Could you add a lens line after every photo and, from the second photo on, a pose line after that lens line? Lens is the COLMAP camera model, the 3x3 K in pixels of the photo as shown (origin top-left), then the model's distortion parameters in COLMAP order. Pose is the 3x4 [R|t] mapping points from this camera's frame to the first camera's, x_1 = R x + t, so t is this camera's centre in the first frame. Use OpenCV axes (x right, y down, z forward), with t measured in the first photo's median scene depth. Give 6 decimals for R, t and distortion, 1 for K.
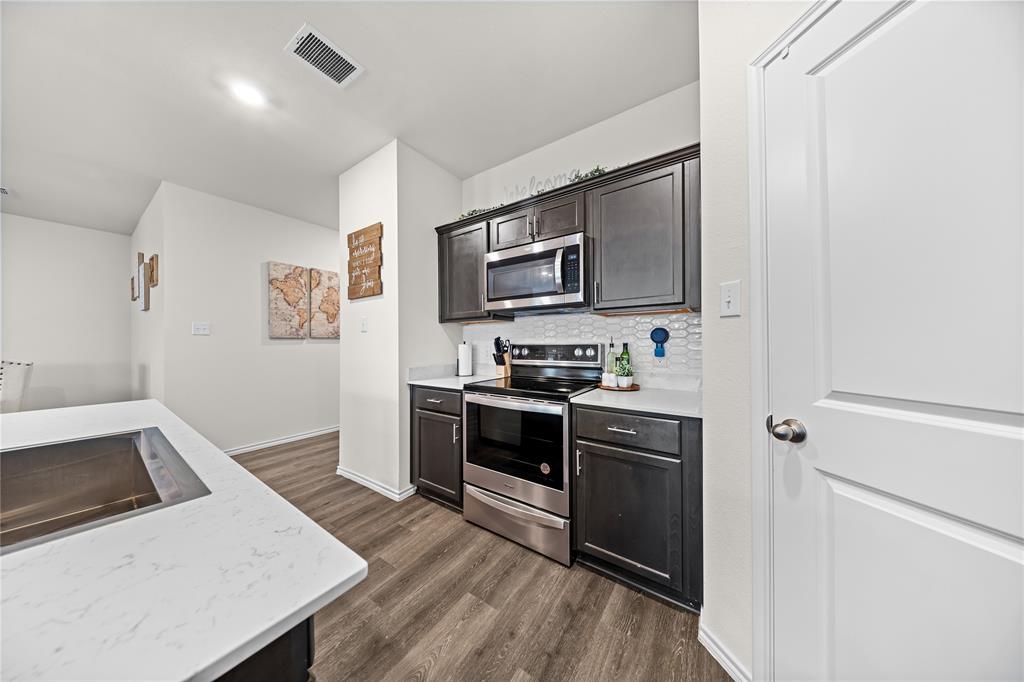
lens RADIAL K [[299.2, 0, 512.5], [0, 299.2, 343.9], [0, 0, 1]] dist [-0.000869, -0.000304]
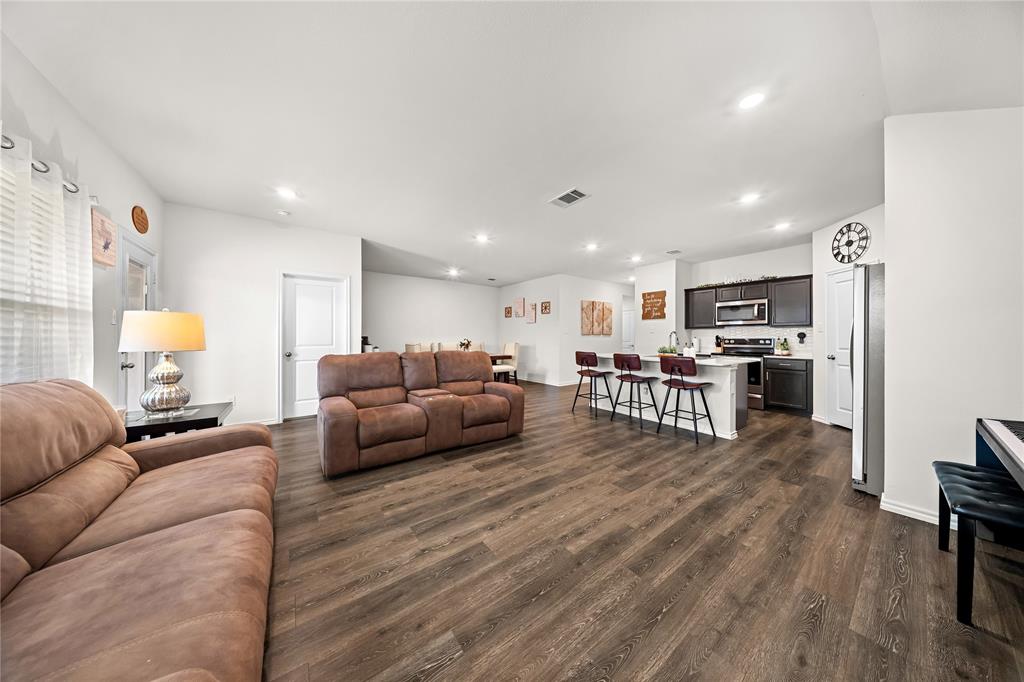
lens RADIAL K [[299.2, 0, 511.1], [0, 299.2, 337.7], [0, 0, 1]] dist [-0.000869, -0.000304]
pose [[0.938020, 0.005937, -0.346531, -1.000238], [-0.005427, 0.999982, 0.002440, -0.000581], [0.346539, -0.000408, 0.938035, -2.363022]]
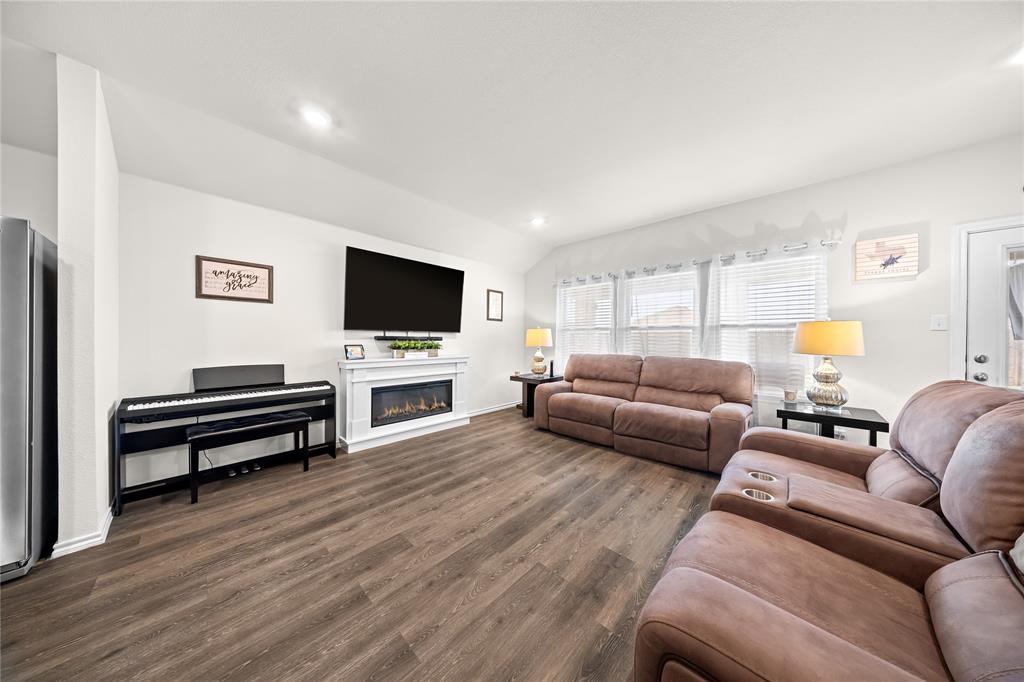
lens RADIAL K [[299.2, 0, 513.7], [0, 299.2, 342.1], [0, 0, 1]] dist [-0.000869, -0.000304]
pose [[-0.986317, -0.005051, 0.164782, -1.483316], [-0.003391, 0.999941, 0.010359, -0.003476], [-0.164824, 0.009658, -0.986276, -0.170474]]
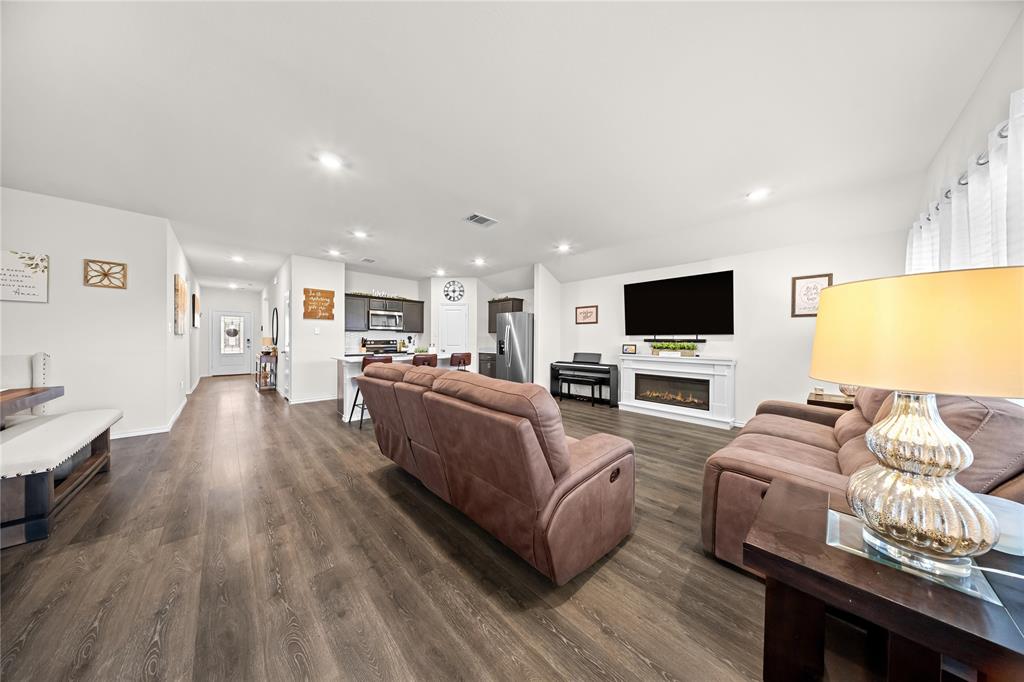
lens RADIAL K [[299.2, 0, 507.6], [0, 299.2, 341.4], [0, 0, 1]] dist [-0.000869, -0.000304]
pose [[0.231713, -0.000421, 0.972784, -3.221923], [-0.004748, 0.999988, 0.001564, 0.003509], [-0.972773, -0.004981, 0.231708, -1.262375]]
